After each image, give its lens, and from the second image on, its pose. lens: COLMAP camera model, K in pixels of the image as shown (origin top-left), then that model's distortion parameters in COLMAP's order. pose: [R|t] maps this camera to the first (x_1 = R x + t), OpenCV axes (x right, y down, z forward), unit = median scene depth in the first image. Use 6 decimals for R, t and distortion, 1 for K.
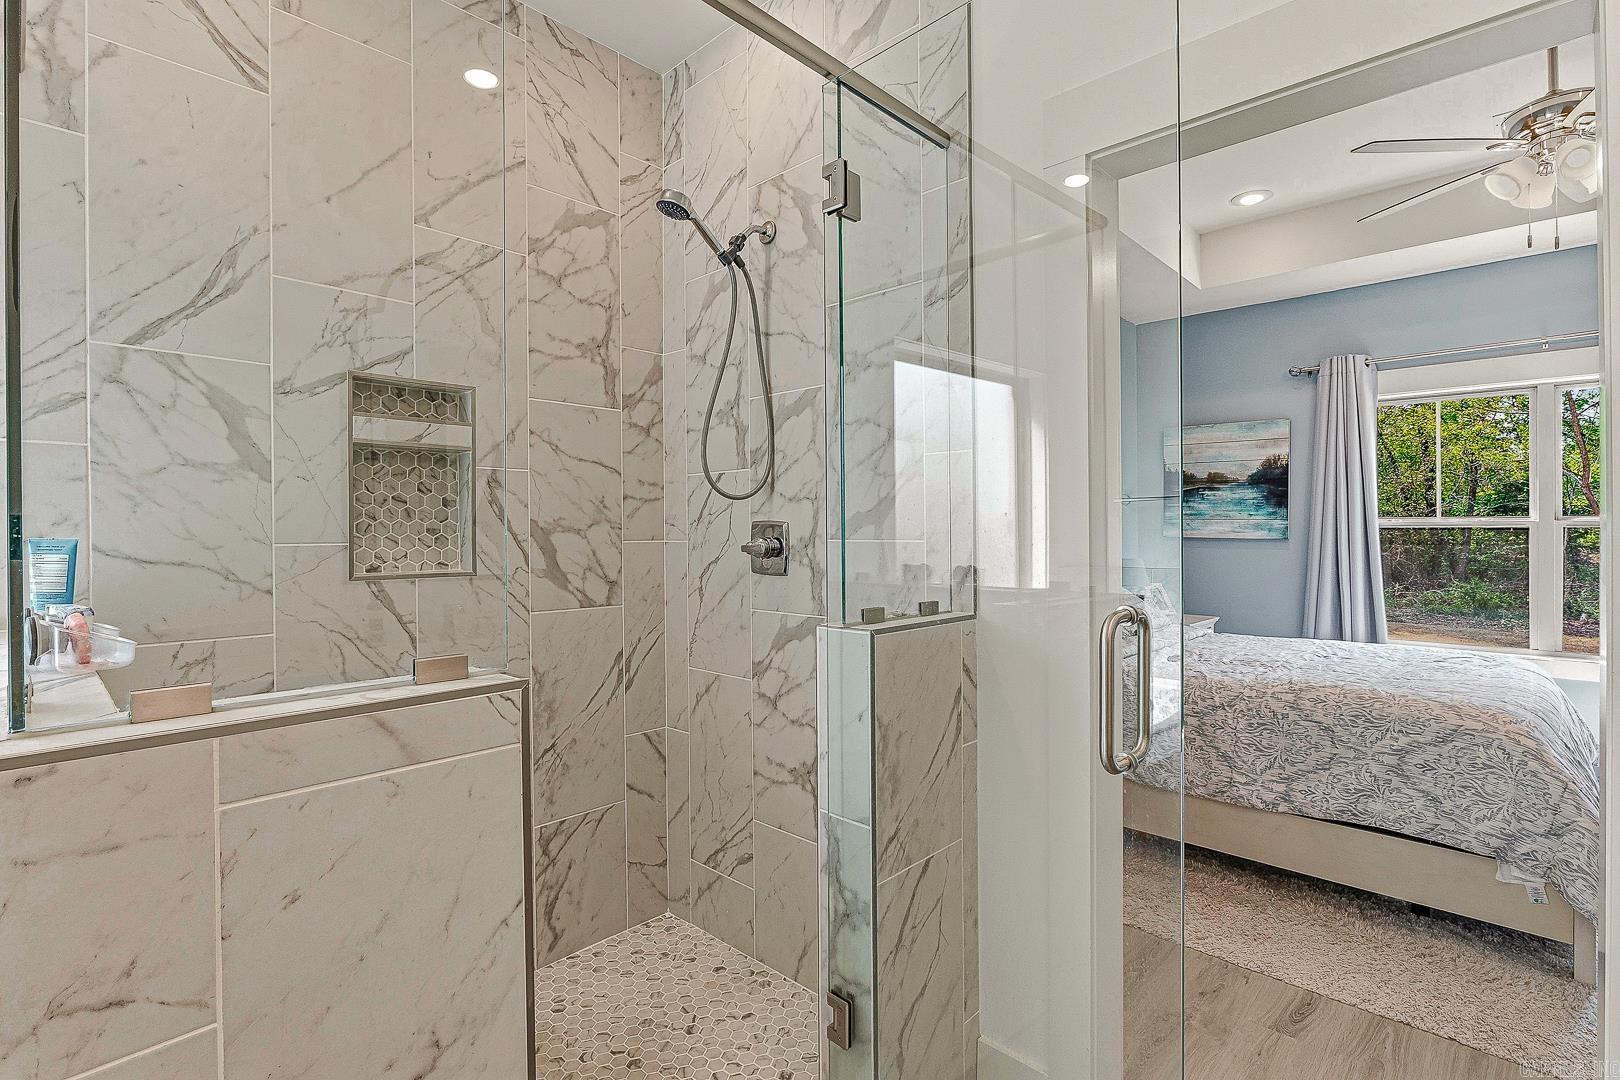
lens RADIAL K [[762.1, 0, 816.4], [0, 762.1, 522.9], [0, 0, 1]] dist [-0.007683, 0.000882]
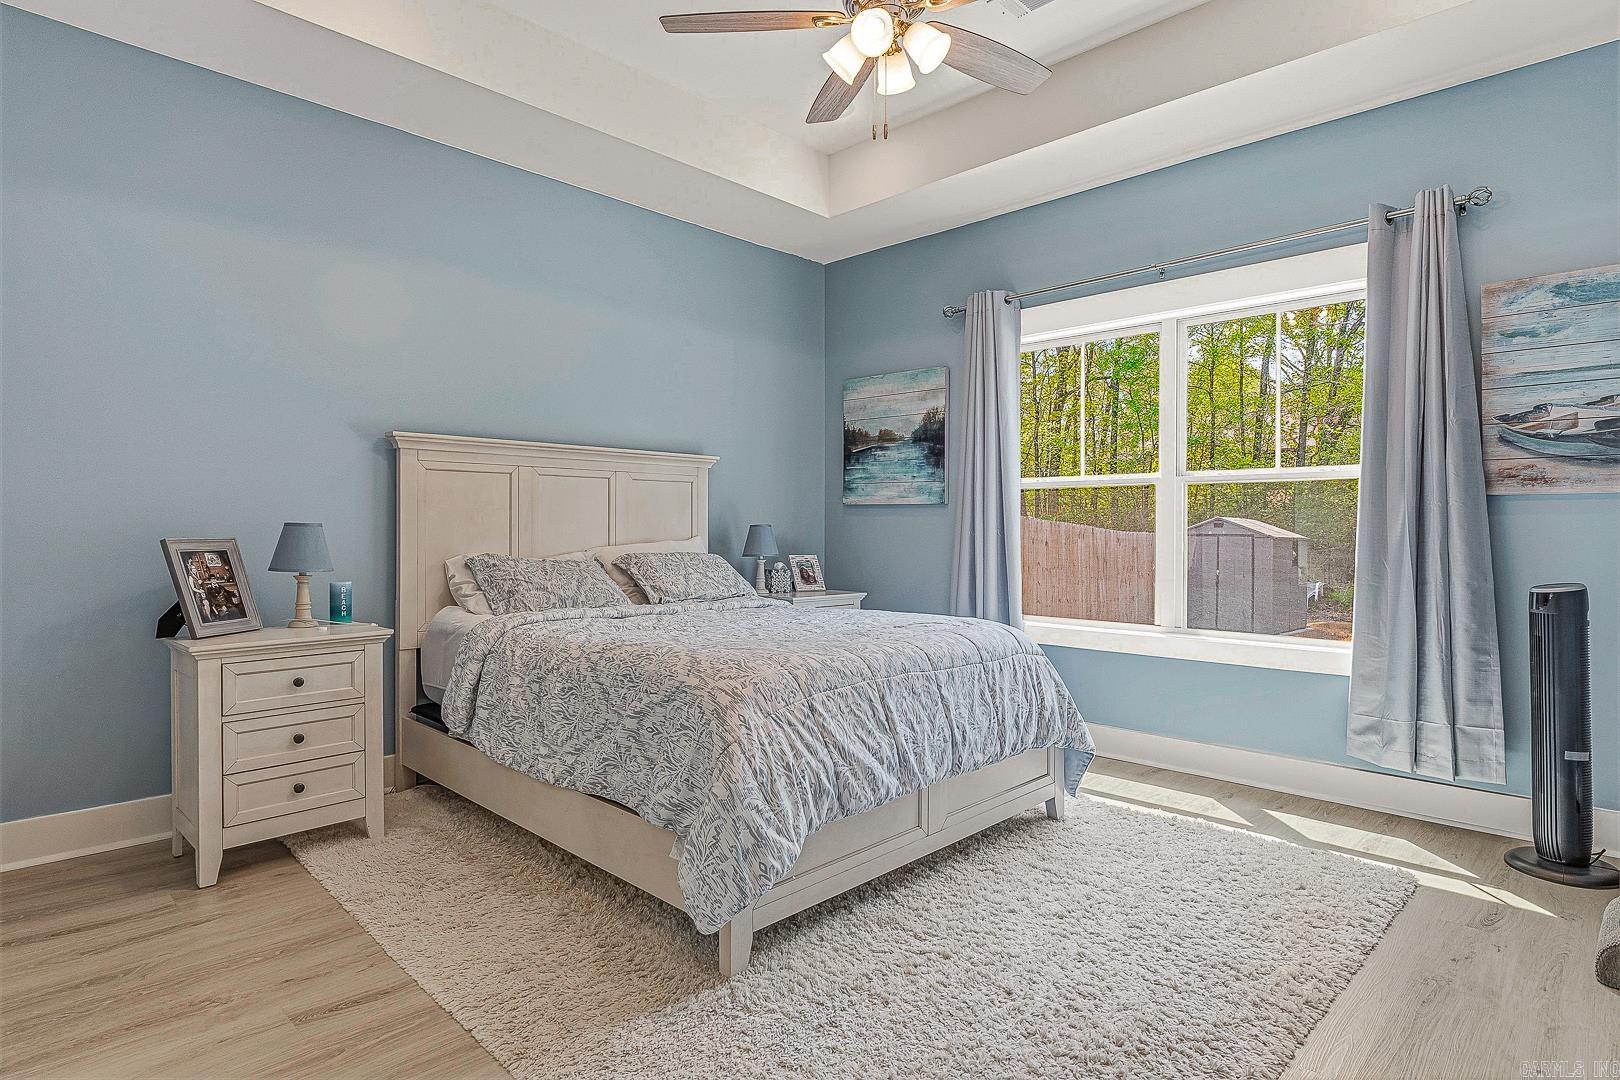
lens RADIAL K [[850.5, 0, 811.1], [0, 850.5, 525.8], [0, 0, 1]] dist [-0.016867, 0.005401]
pose [[0.999977, -0.000006, -0.006841, 0.988321], [0.000069, 0.999957, 0.009250, 0.079342], [0.006841, -0.009250, 0.999934, 0.035844]]
